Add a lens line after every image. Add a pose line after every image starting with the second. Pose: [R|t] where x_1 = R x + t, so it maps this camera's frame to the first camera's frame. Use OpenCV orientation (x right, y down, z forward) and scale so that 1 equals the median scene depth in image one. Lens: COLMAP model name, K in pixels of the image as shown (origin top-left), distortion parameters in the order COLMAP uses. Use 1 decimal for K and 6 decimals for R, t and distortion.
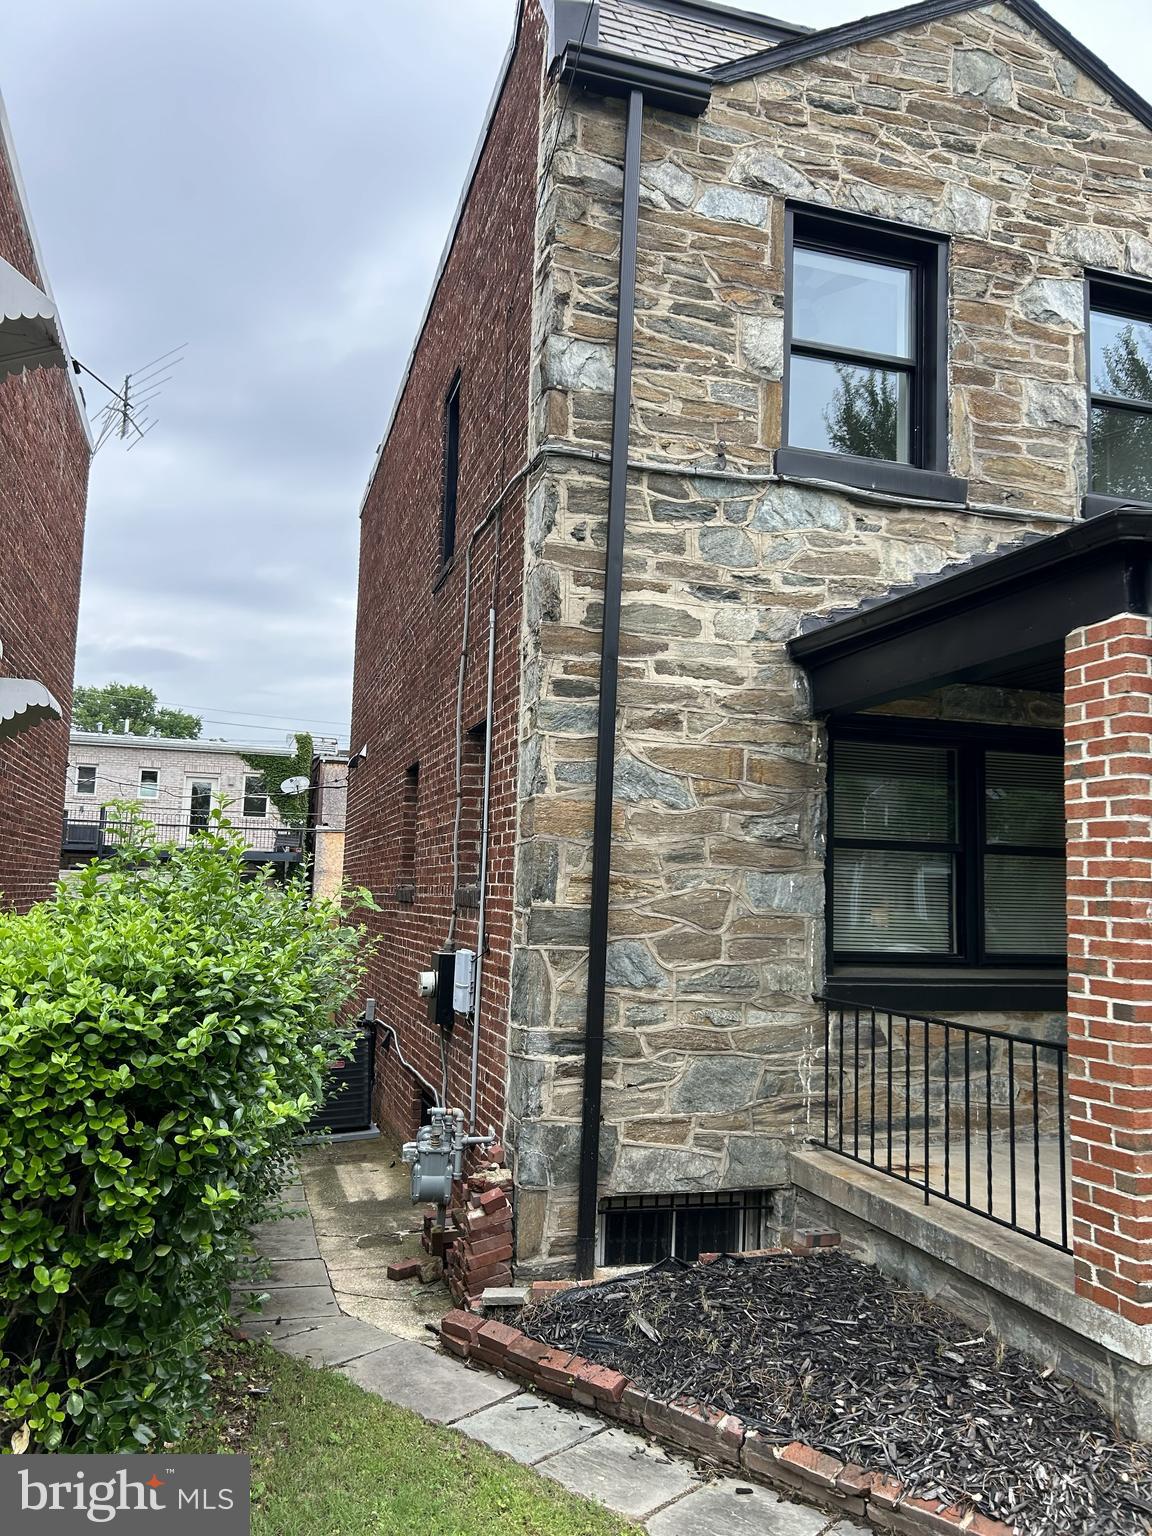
lens RADIAL K [[1174.5, 0, 576.0], [0, 1174.5, 768.0], [0, 0, 1]] dist [0.053230, -0.007120]
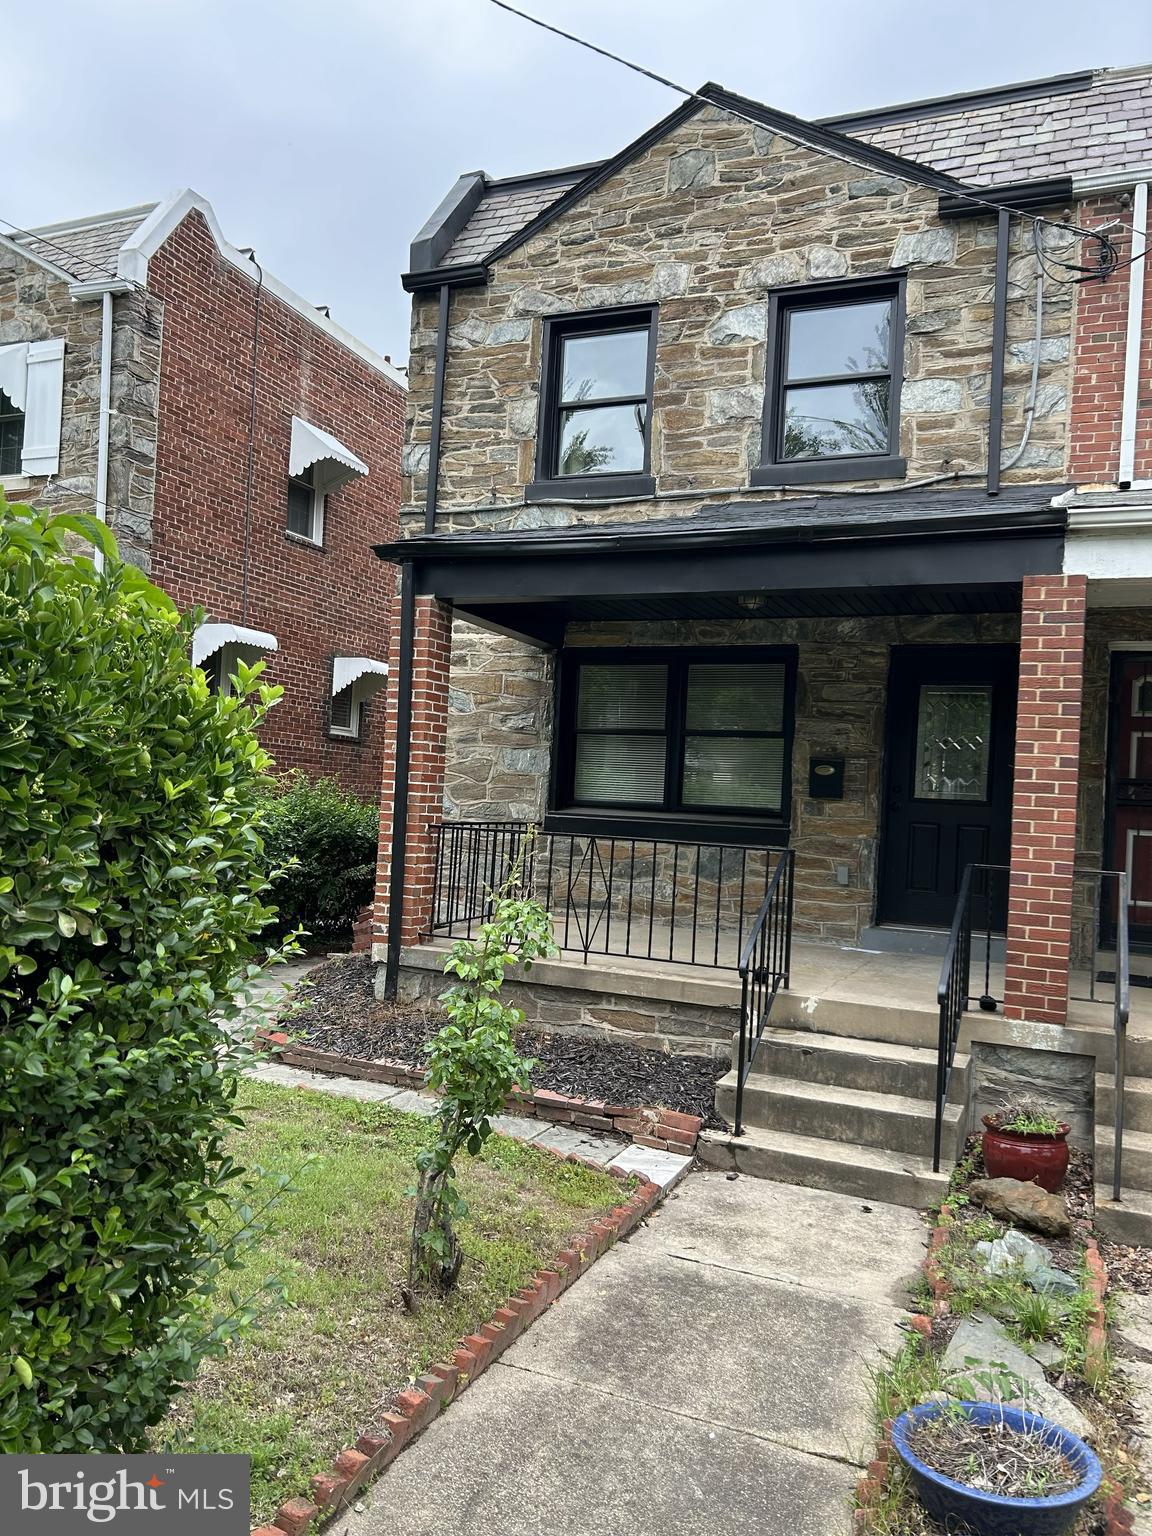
lens RADIAL K [[1174.5, 0, 576.0], [0, 1174.5, 768.0], [0, 0, 1]] dist [0.053230, -0.007120]
pose [[0.752352, -0.004855, -0.658743, 1.239840], [0.047083, 0.997812, 0.046419, 0.041041], [0.657076, -0.065939, 0.750935, -0.172208]]
